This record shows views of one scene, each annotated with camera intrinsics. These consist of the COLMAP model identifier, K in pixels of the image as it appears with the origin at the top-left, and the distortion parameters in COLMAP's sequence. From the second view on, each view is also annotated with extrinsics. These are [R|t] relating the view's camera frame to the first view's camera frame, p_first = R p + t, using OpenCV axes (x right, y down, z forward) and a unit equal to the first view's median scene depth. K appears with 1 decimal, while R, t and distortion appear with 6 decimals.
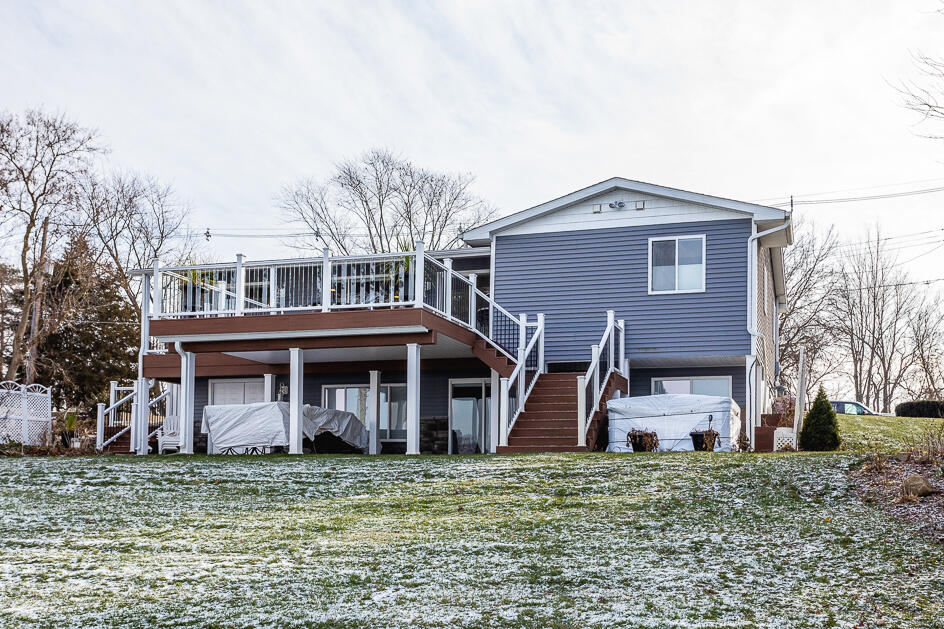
lens RADIAL K [[886.7, 0, 498.4], [0, 886.7, 322.9], [0, 0, 1]] dist [0.017598, 0.000000]
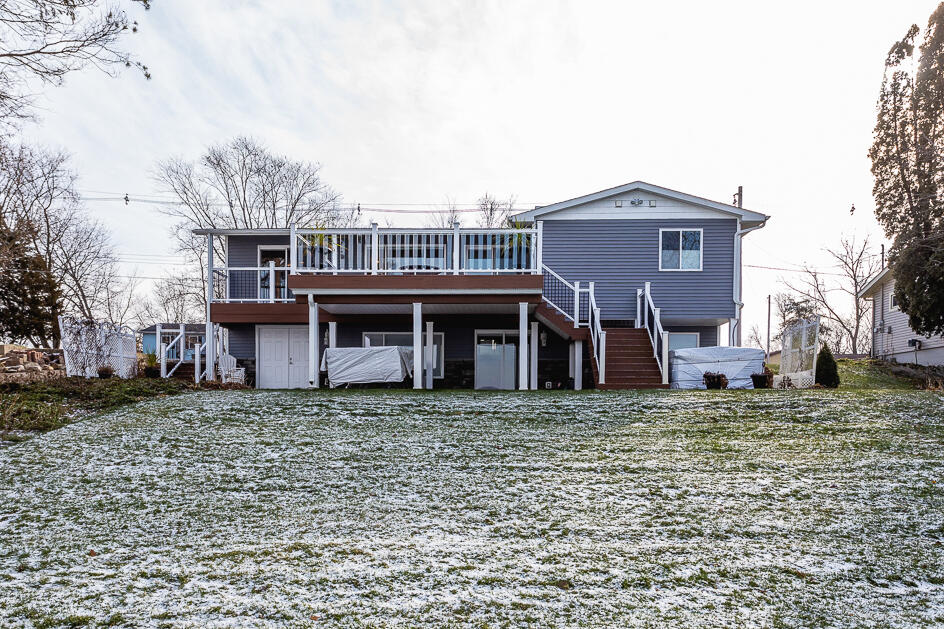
lens RADIAL K [[679.6, 0, 472.0], [0, 679.6, 320.0], [0, 0, 1]] dist [-0.000614, 0.002263]
pose [[0.971702, 0.026225, 0.234750, -0.341785], [-0.037918, 0.998247, 0.045435, 0.005948], [-0.233147, -0.053051, 0.970993, 0.063800]]
